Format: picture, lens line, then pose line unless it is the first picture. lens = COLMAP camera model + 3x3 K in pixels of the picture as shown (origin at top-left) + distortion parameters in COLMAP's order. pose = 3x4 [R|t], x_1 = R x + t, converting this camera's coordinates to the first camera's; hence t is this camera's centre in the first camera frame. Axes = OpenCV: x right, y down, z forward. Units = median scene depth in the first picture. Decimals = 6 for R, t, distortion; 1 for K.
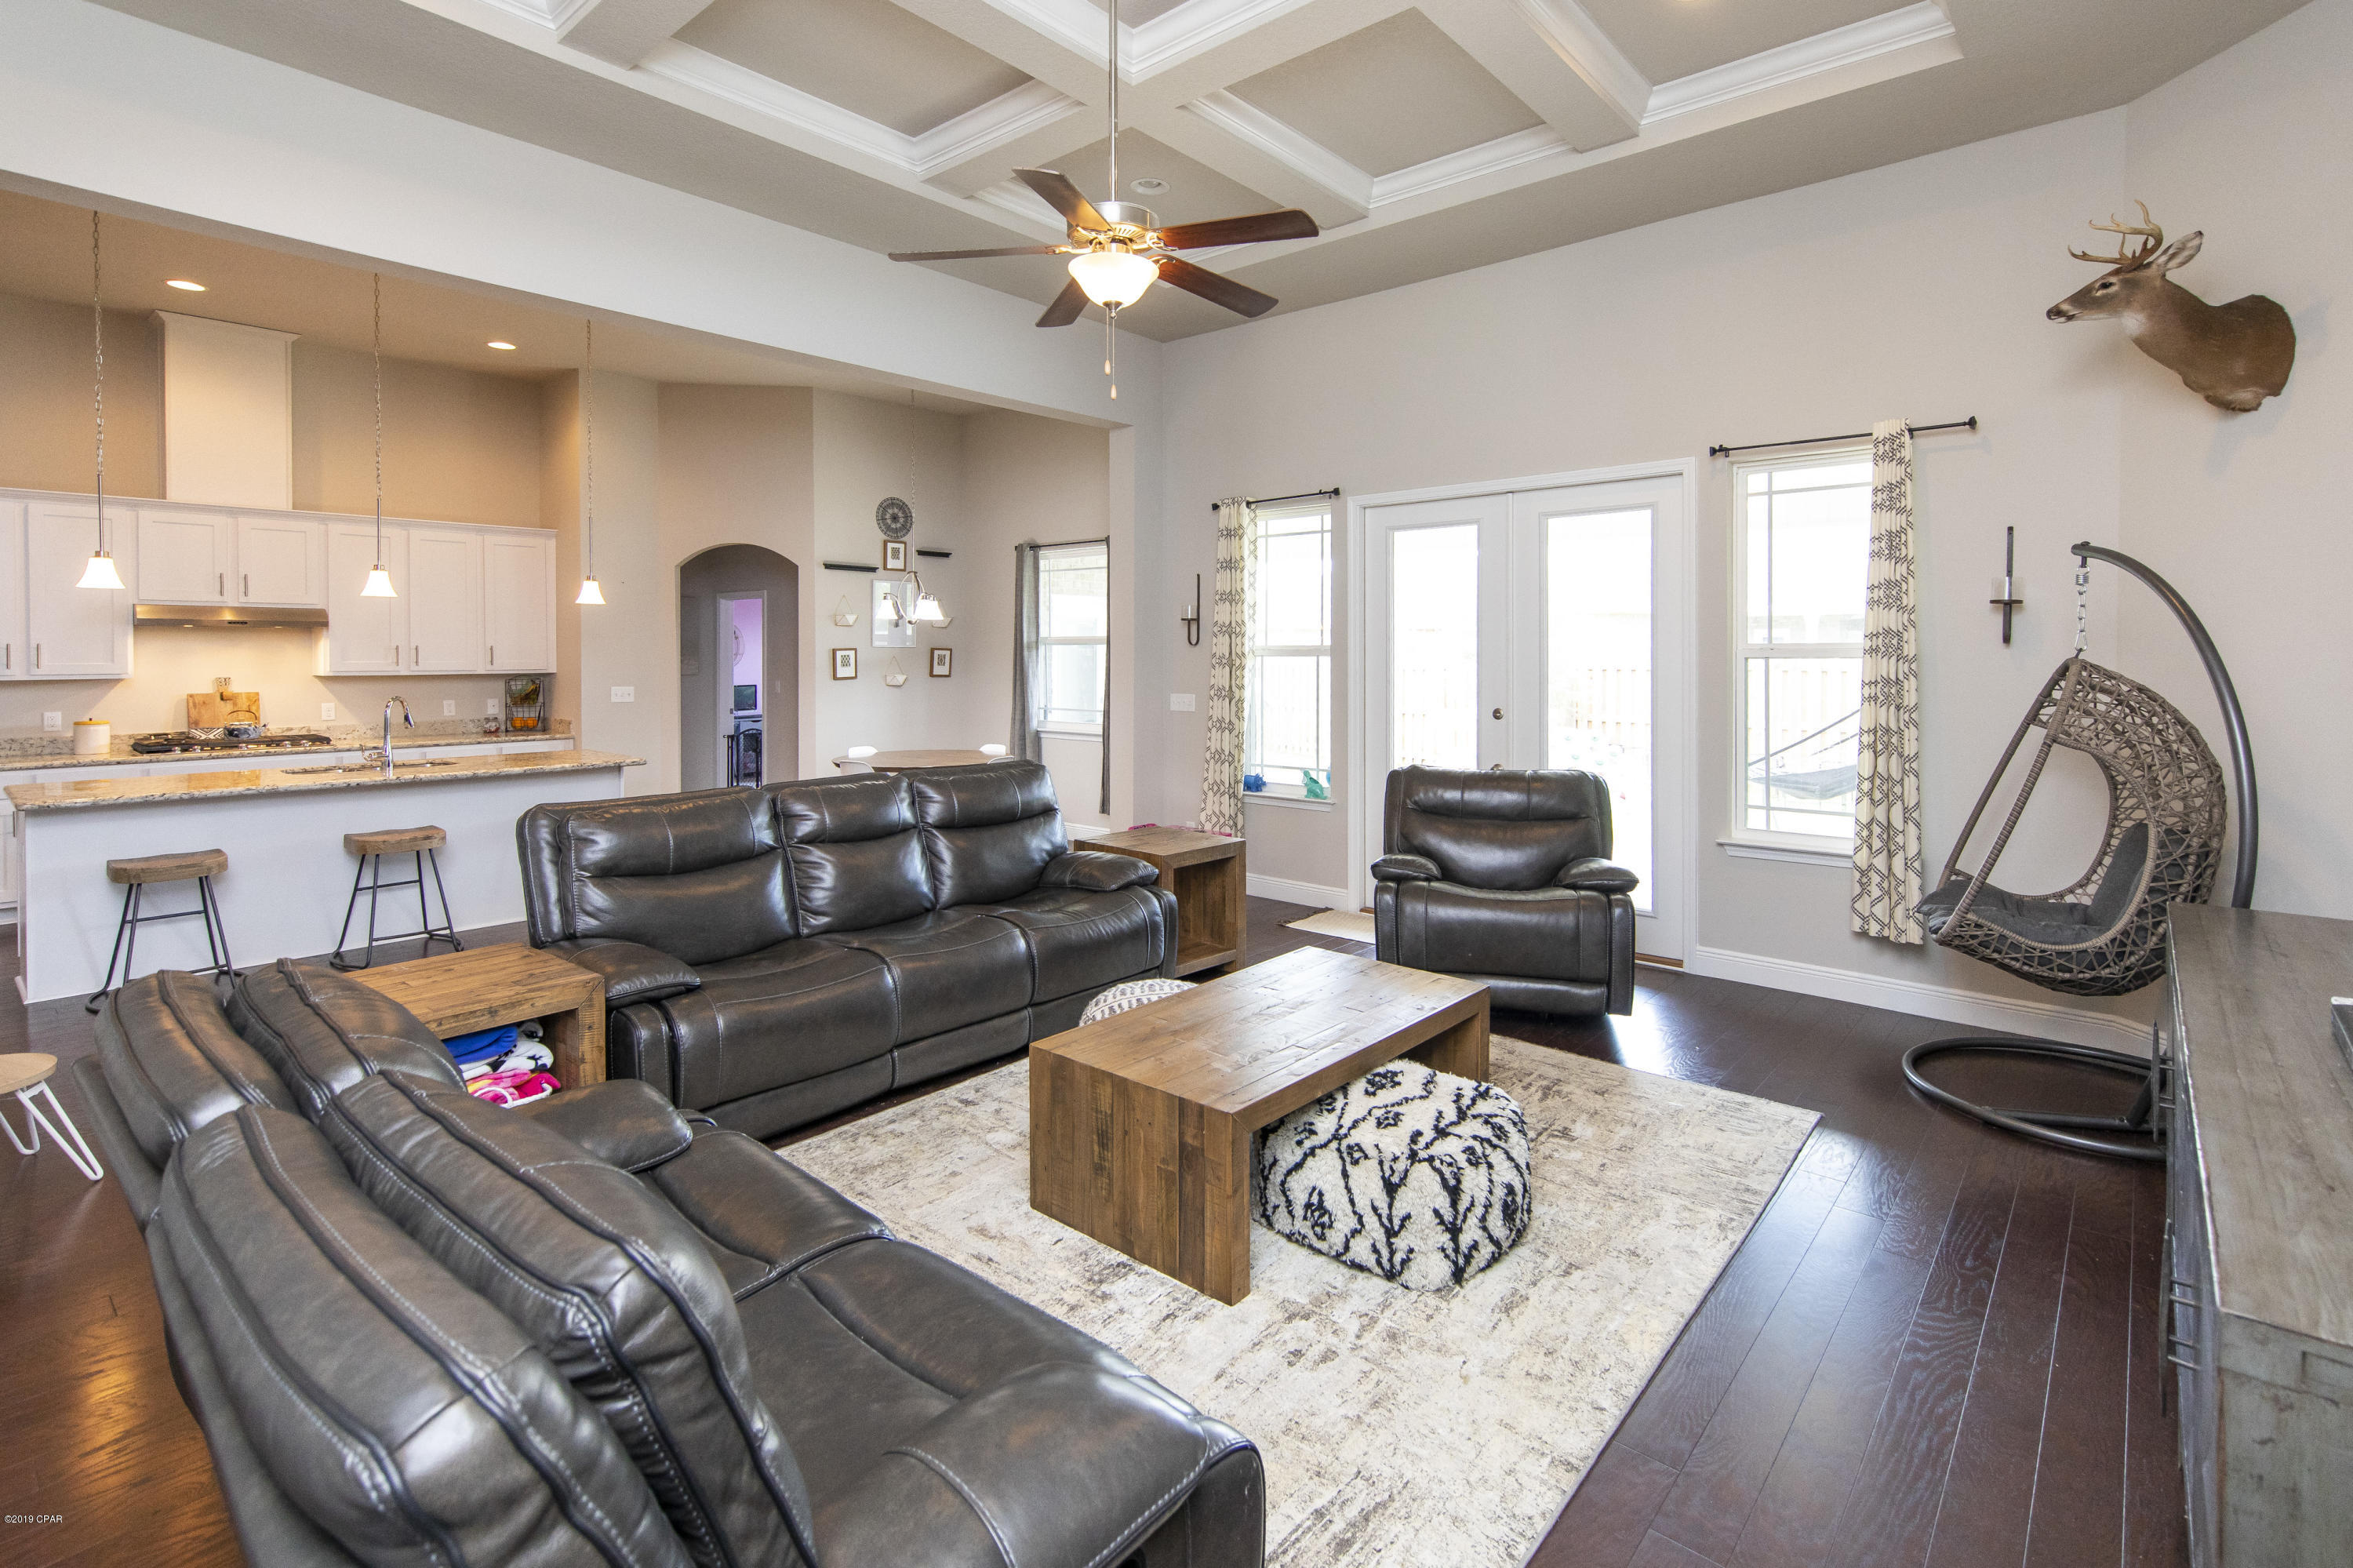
lens RADIAL K [[1090.7, 0, 1245.4], [0, 1090.7, 674.0], [0, 0, 1]] dist [0.002432, 0.000287]
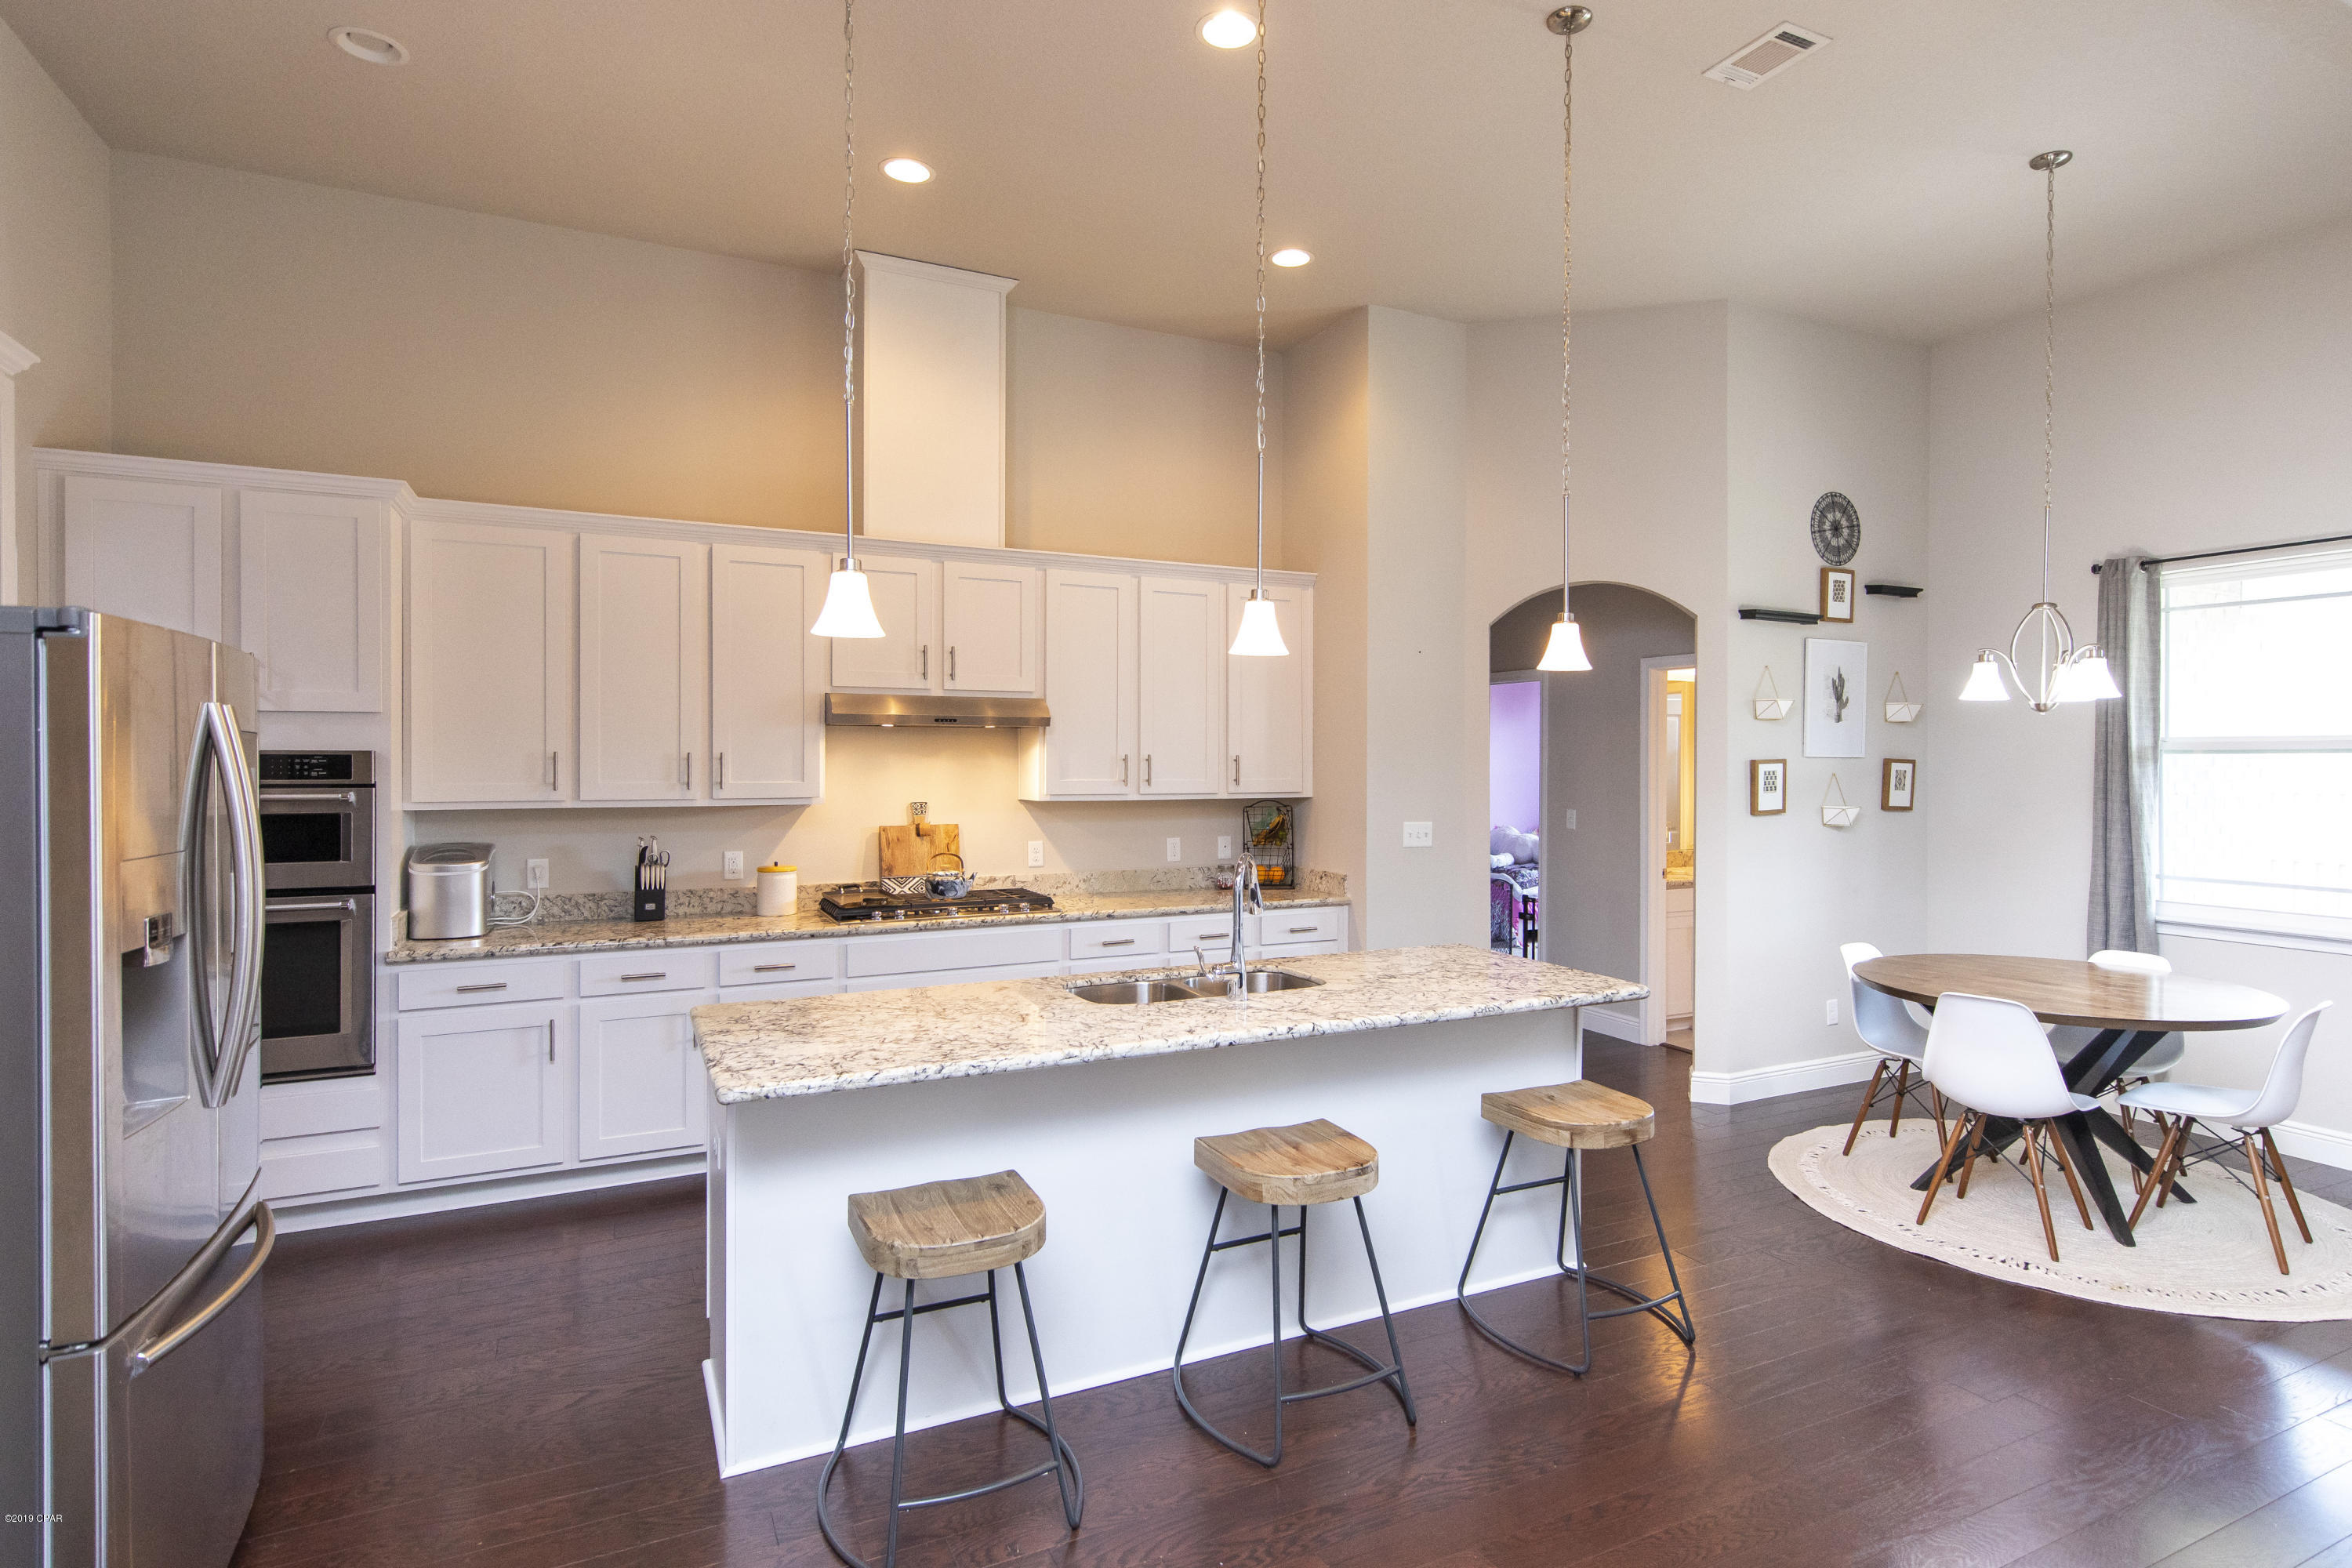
lens RADIAL K [[1251.7, 0, 1239.1], [0, 1251.7, 765.3], [0, 0, 1]] dist [0.004684, 0.000144]
pose [[0.923682, 0.003884, -0.383140, -0.434201], [-0.009378, 0.999878, -0.012472, -0.011427], [0.383045, 0.015114, 0.923606, 0.344302]]
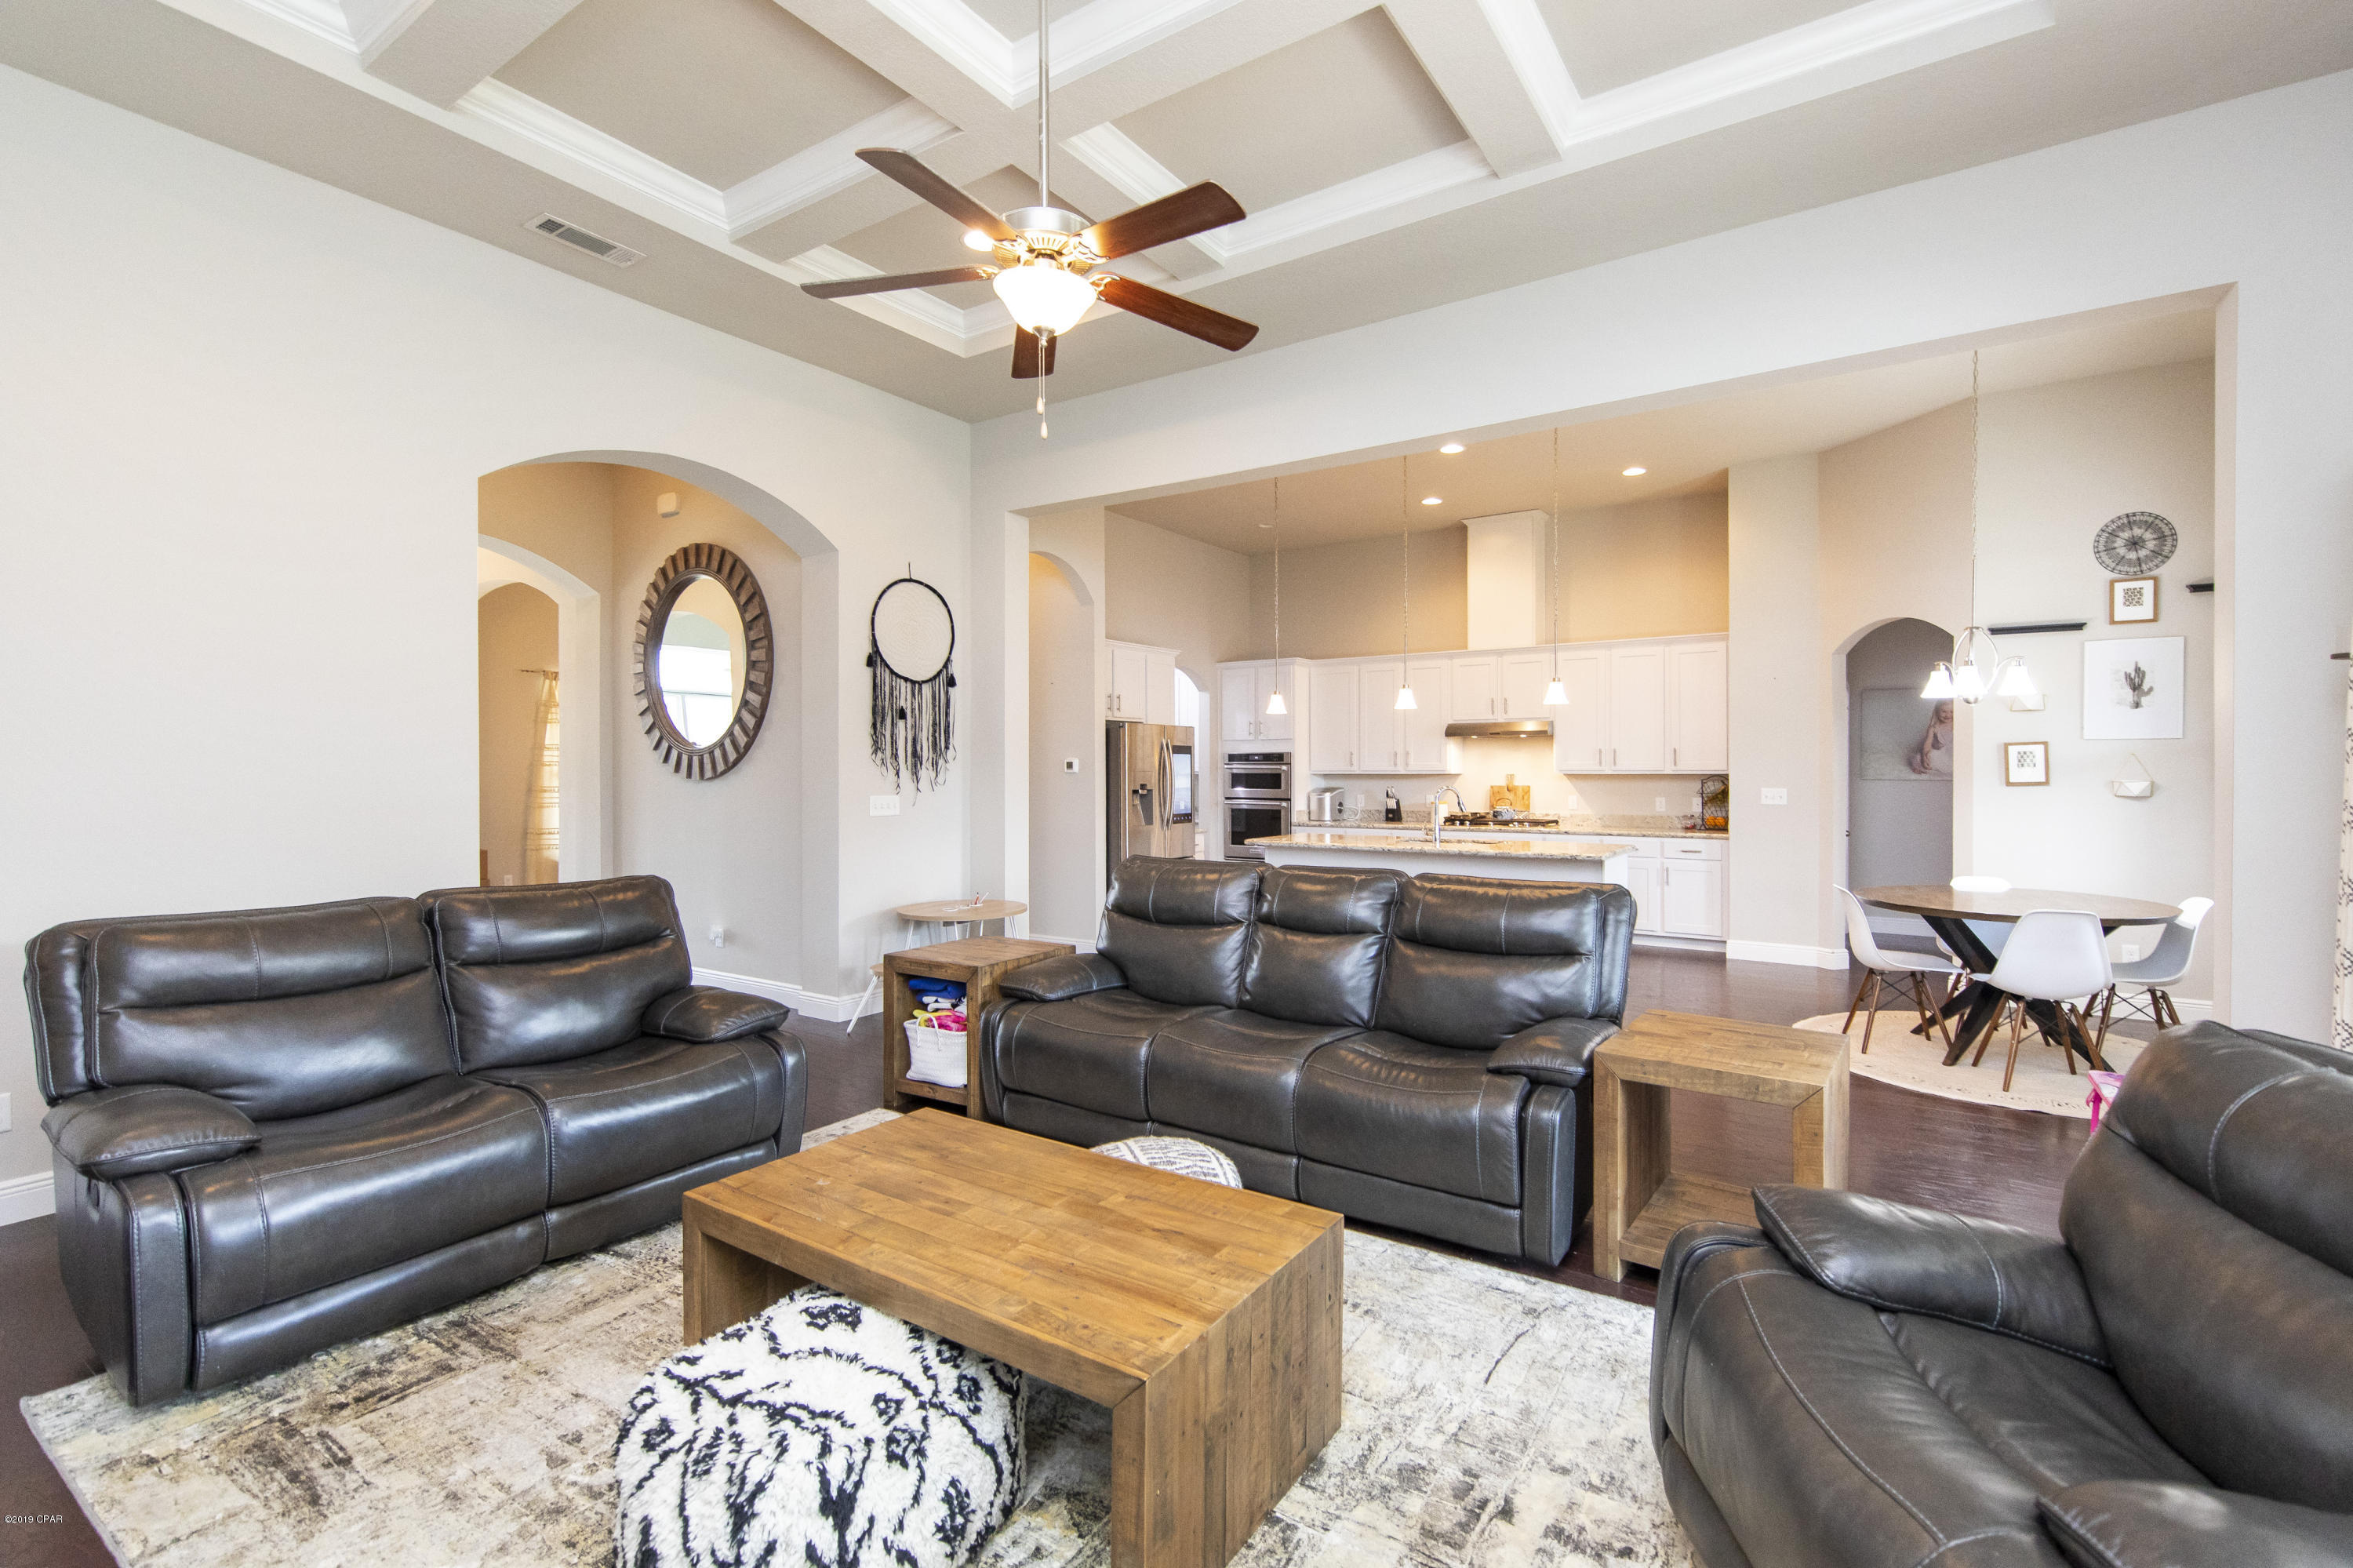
lens RADIAL K [[1048.4, 0, 1182.6], [0, 1048.4, 781.4], [0, 0, 1]] dist [-0.001102, -0.000318]
pose [[0.093639, 0.010008, -0.995556, 0.313615], [-0.018656, 0.999792, 0.008296, 0.008380], [0.995431, 0.017796, 0.093806, 0.446200]]
